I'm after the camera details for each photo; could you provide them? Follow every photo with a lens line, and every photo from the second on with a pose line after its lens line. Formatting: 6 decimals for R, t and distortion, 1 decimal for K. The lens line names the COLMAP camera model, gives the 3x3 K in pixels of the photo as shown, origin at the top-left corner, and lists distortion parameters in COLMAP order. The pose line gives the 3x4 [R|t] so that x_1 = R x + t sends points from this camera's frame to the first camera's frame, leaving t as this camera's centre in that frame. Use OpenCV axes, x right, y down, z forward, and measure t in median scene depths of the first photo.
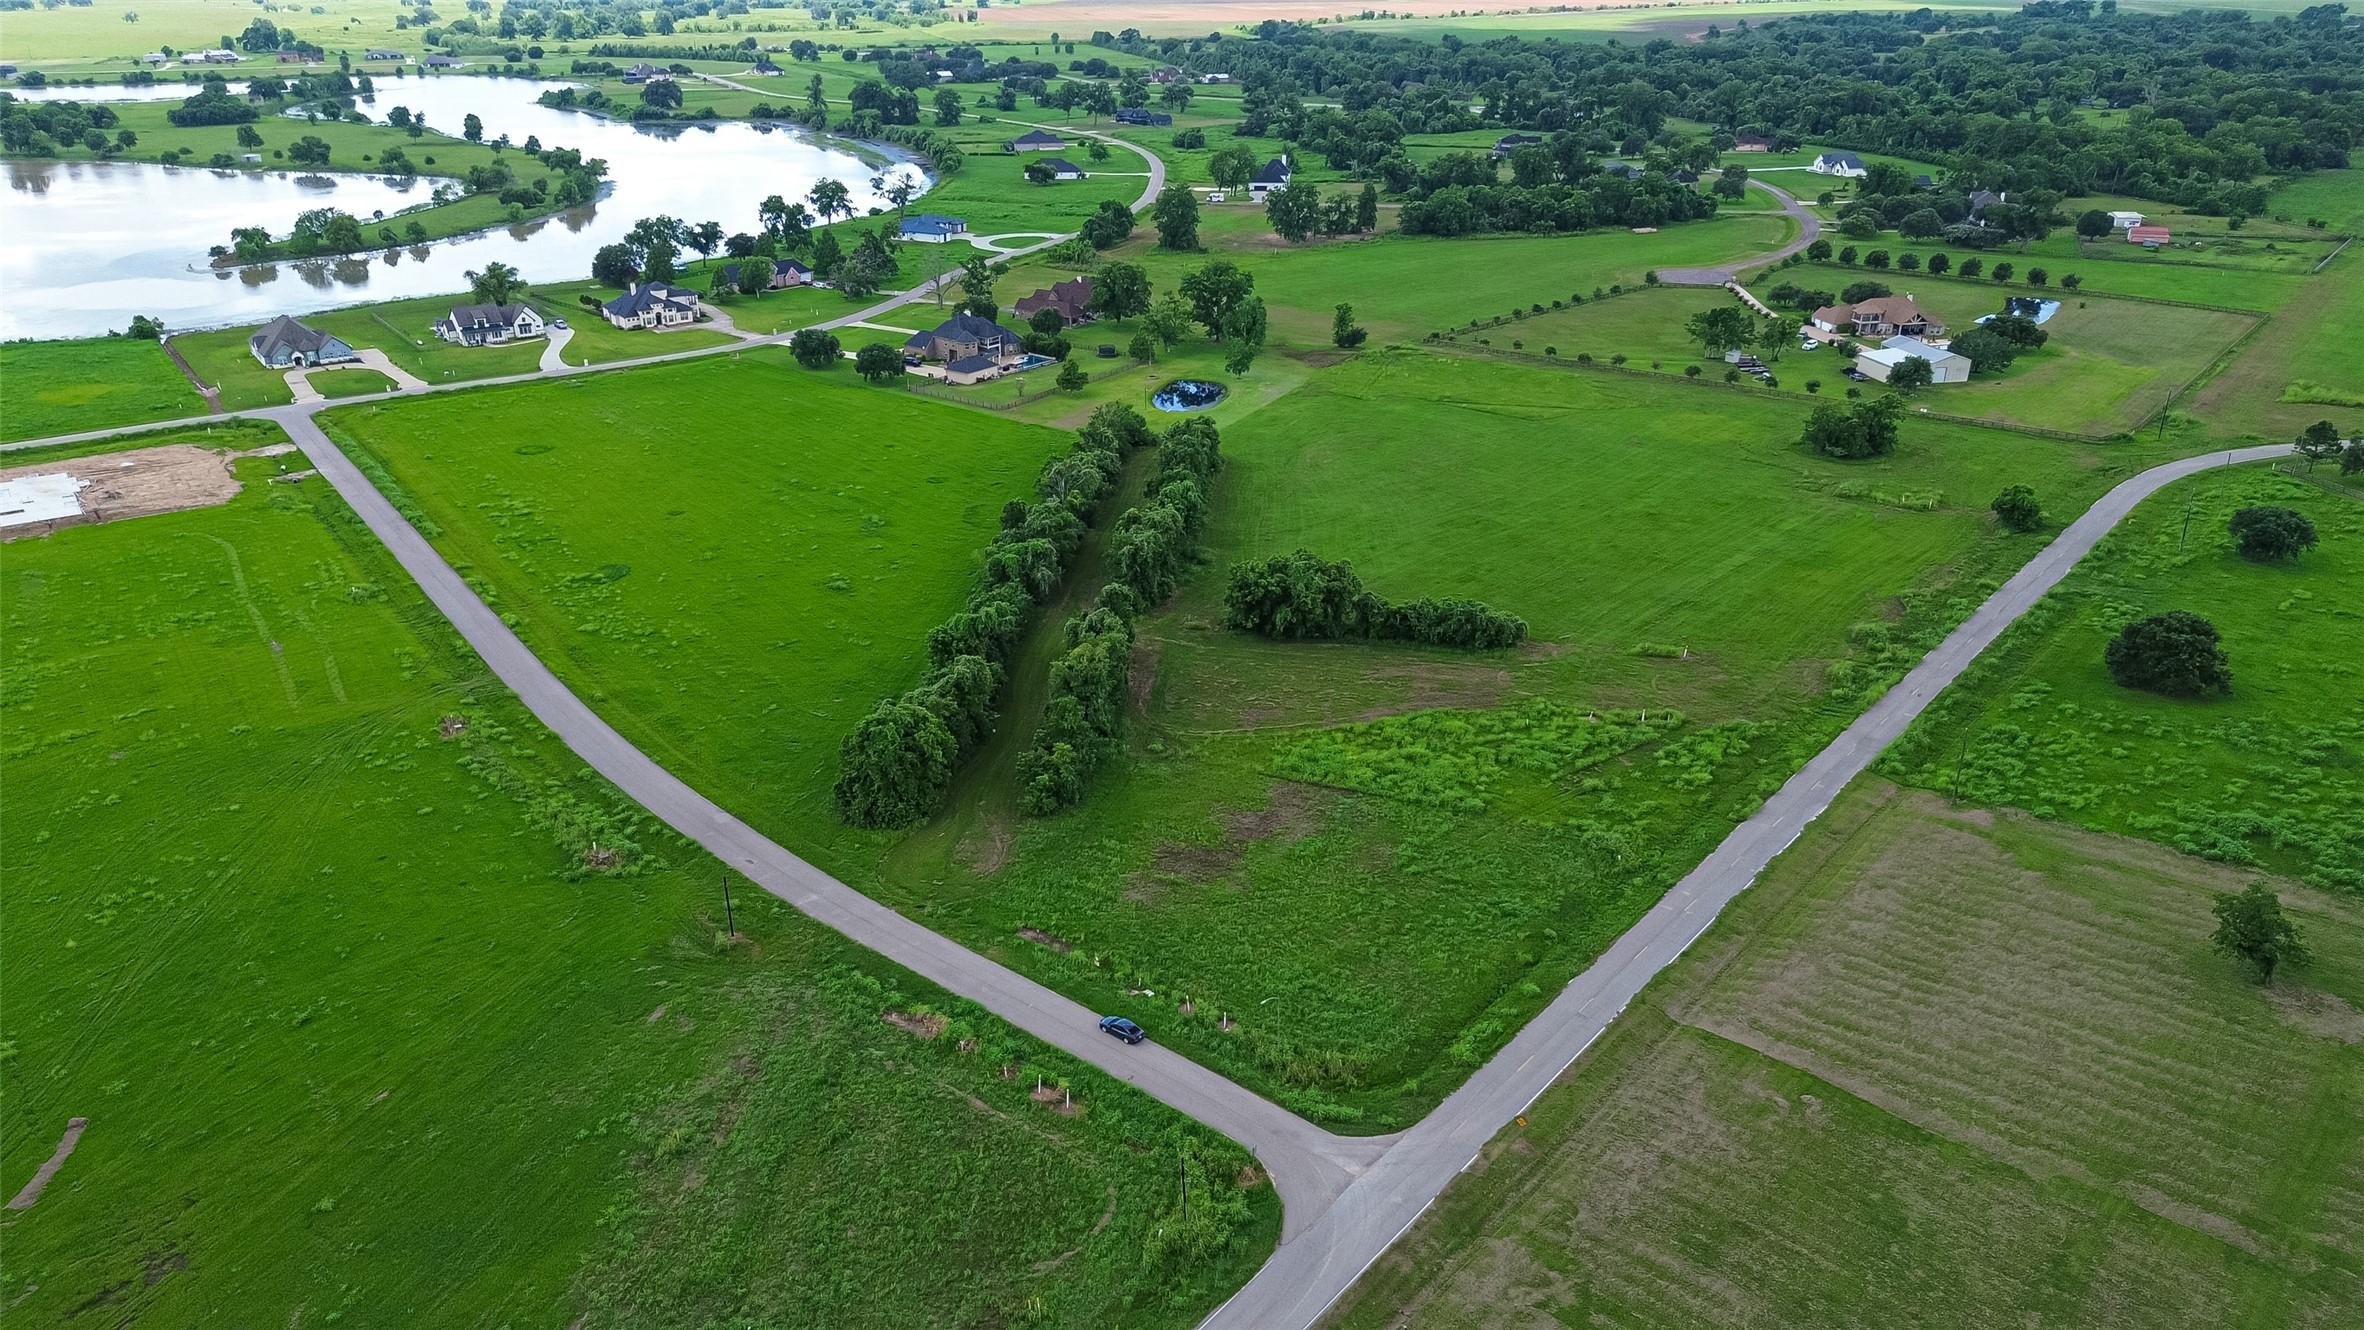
lens RADIAL K [[1660.3, 0, 1182.7], [0, 1660.3, 672.4], [0, 0, 1]] dist [0.068922, -0.071817]
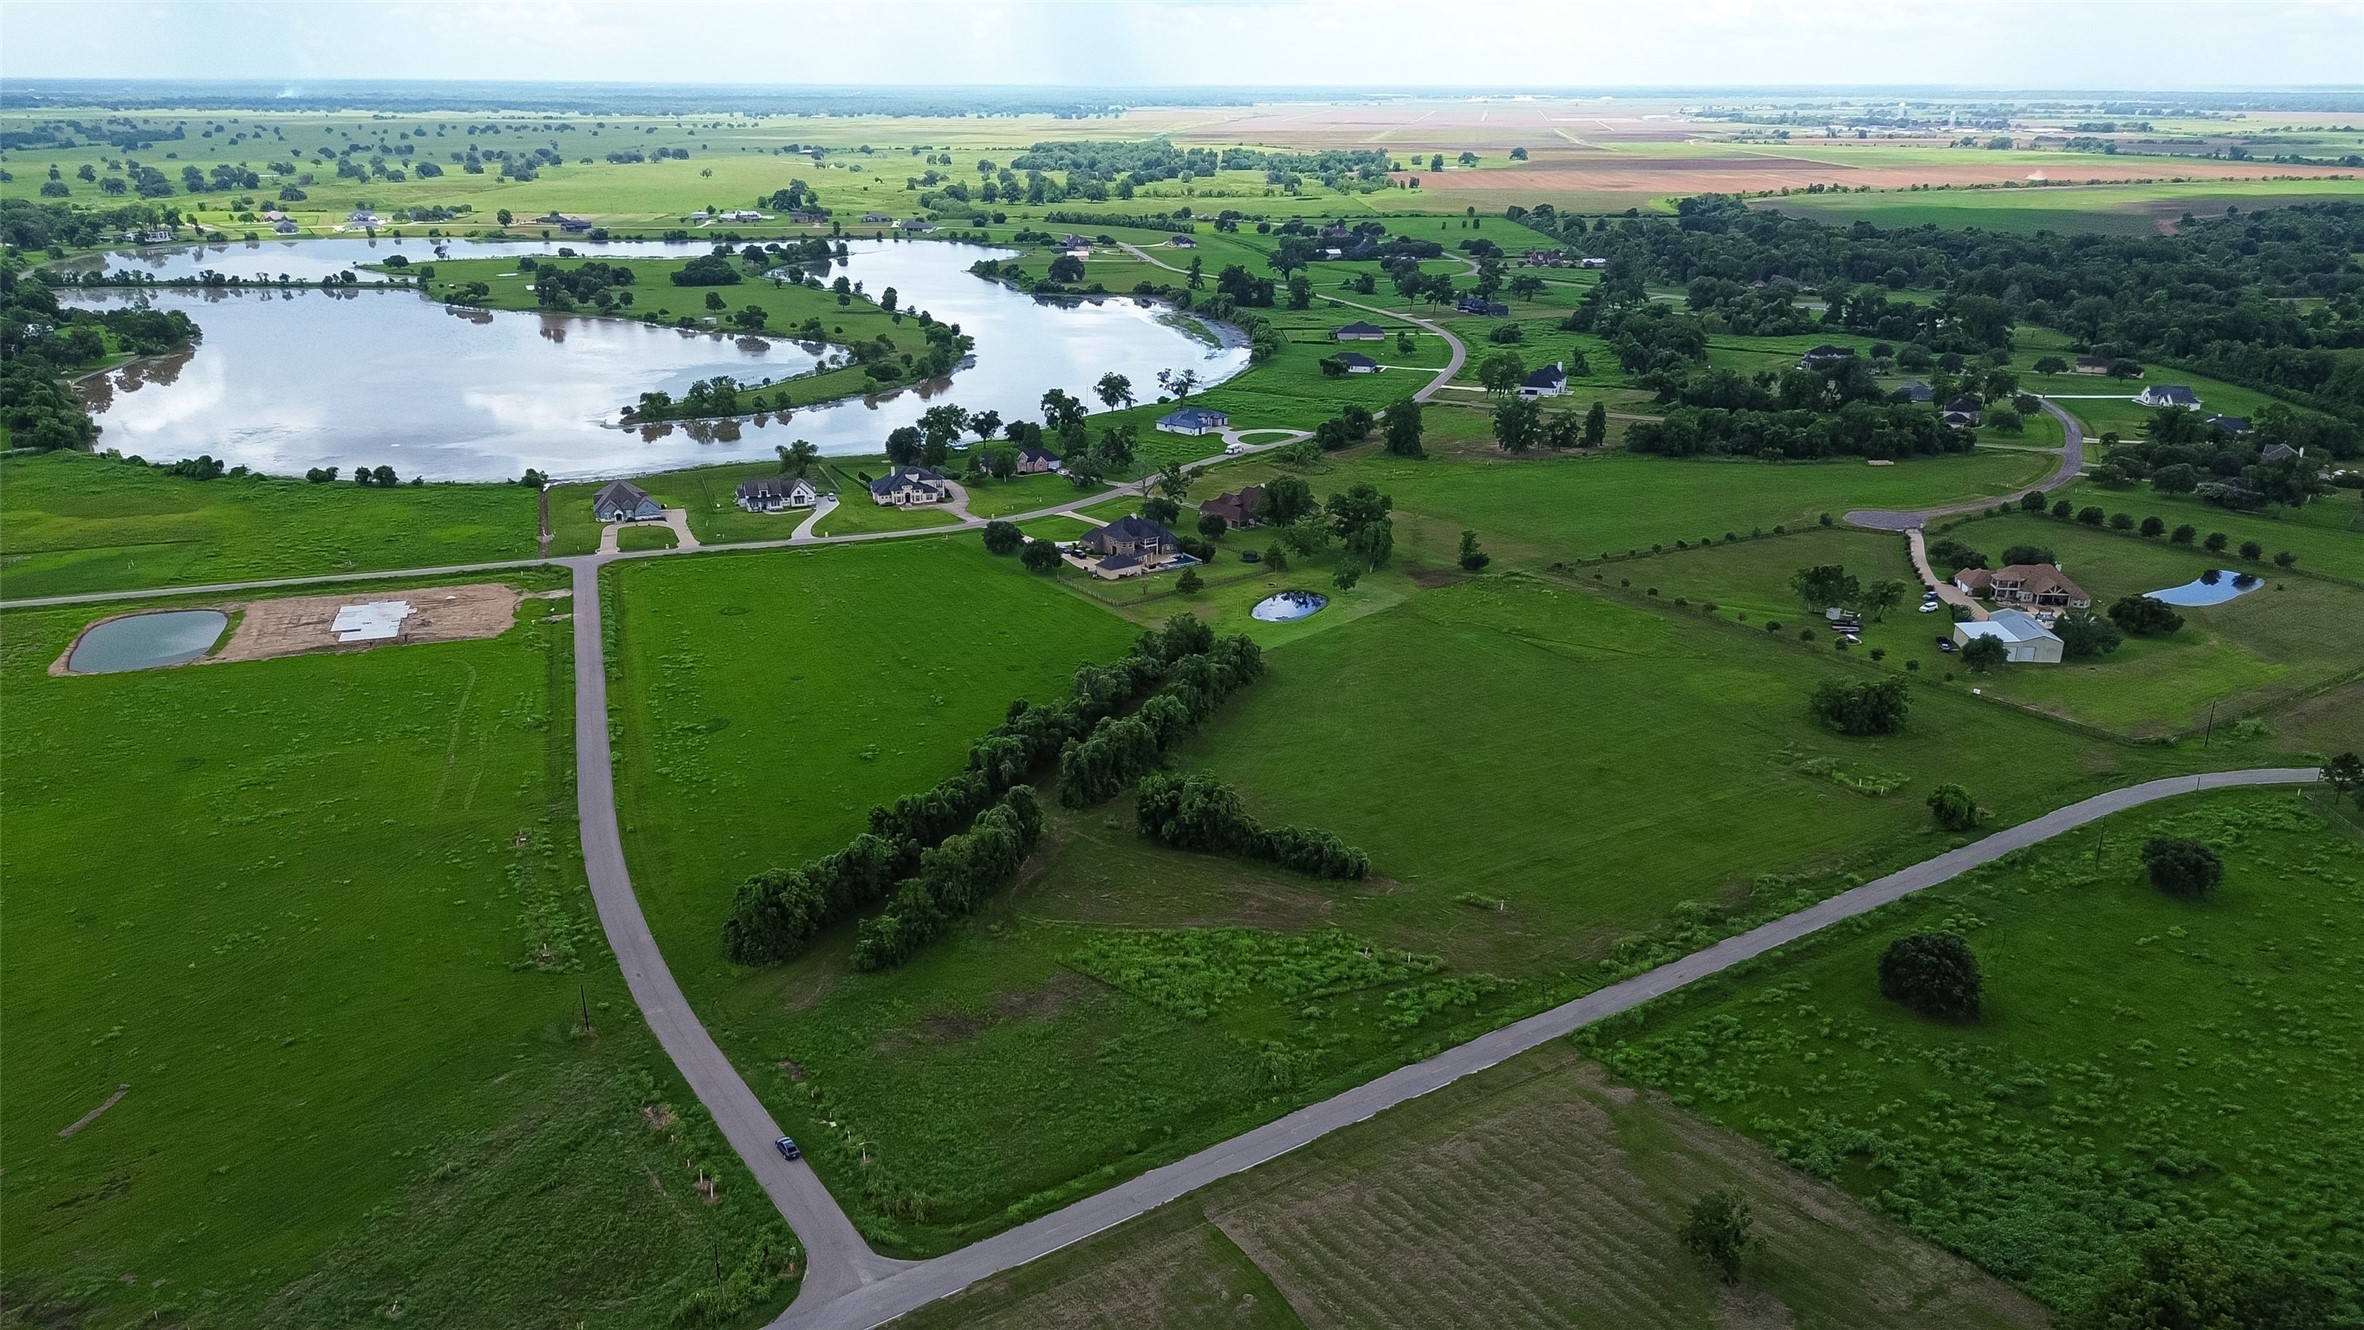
lens RADIAL K [[1660.3, 0, 1186.4], [0, 1660.3, 671.7], [0, 0, 1]] dist [0.068922, -0.071817]
pose [[0.958958, 0.098961, -0.265718, 0.303159], [-0.118619, 0.991189, -0.058942, -0.061548], [0.257544, 0.088042, 0.962247, -0.117934]]
